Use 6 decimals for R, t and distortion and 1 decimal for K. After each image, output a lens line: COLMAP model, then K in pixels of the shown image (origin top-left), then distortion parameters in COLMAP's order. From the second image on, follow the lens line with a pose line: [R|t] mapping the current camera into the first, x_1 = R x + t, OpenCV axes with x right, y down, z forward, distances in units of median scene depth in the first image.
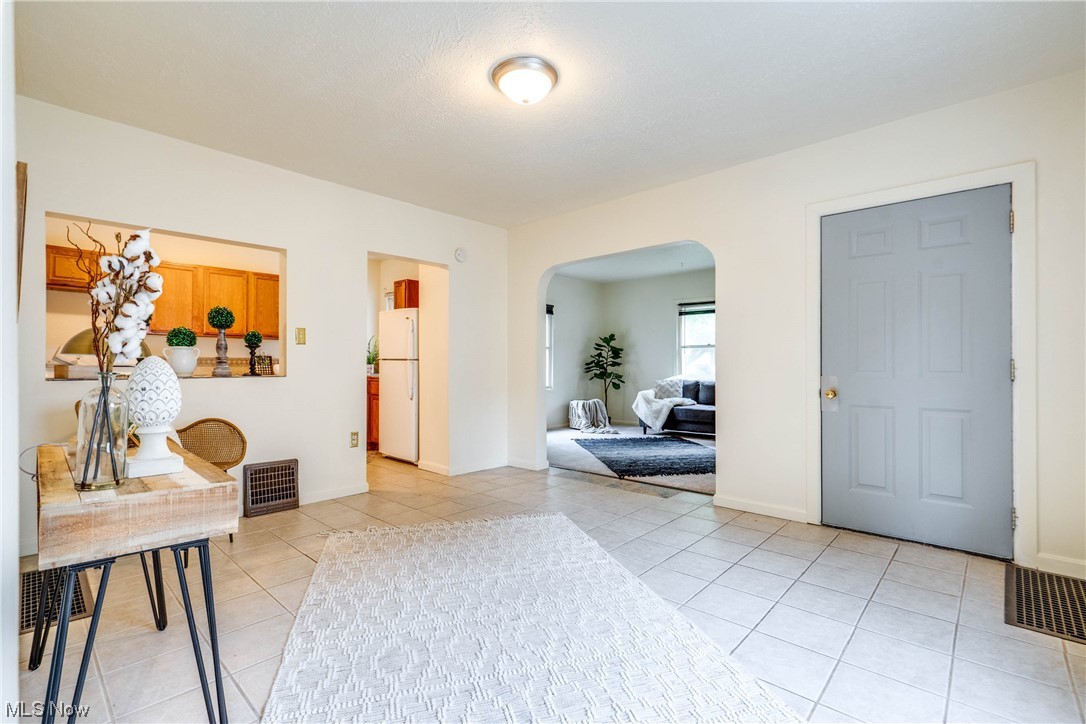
lens RADIAL K [[497.2, 0, 543.0], [0, 497.2, 362.0], [0, 0, 1]] dist [-0.001230, 0.000509]
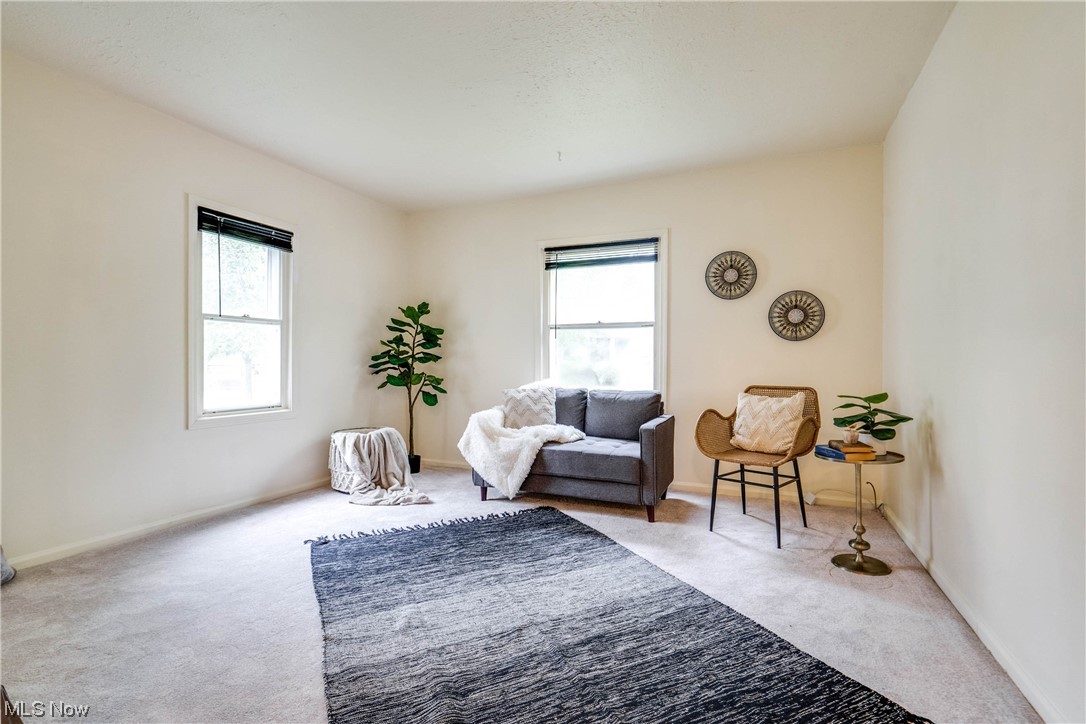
lens RADIAL K [[497.2, 0, 543.0], [0, 497.2, 362.0], [0, 0, 1]] dist [-0.001230, 0.000509]
pose [[0.947087, 0.001760, 0.320973, 0.096540], [-0.004256, 0.999966, 0.007075, 0.004566], [-0.320950, -0.008067, 0.947062, 0.486470]]
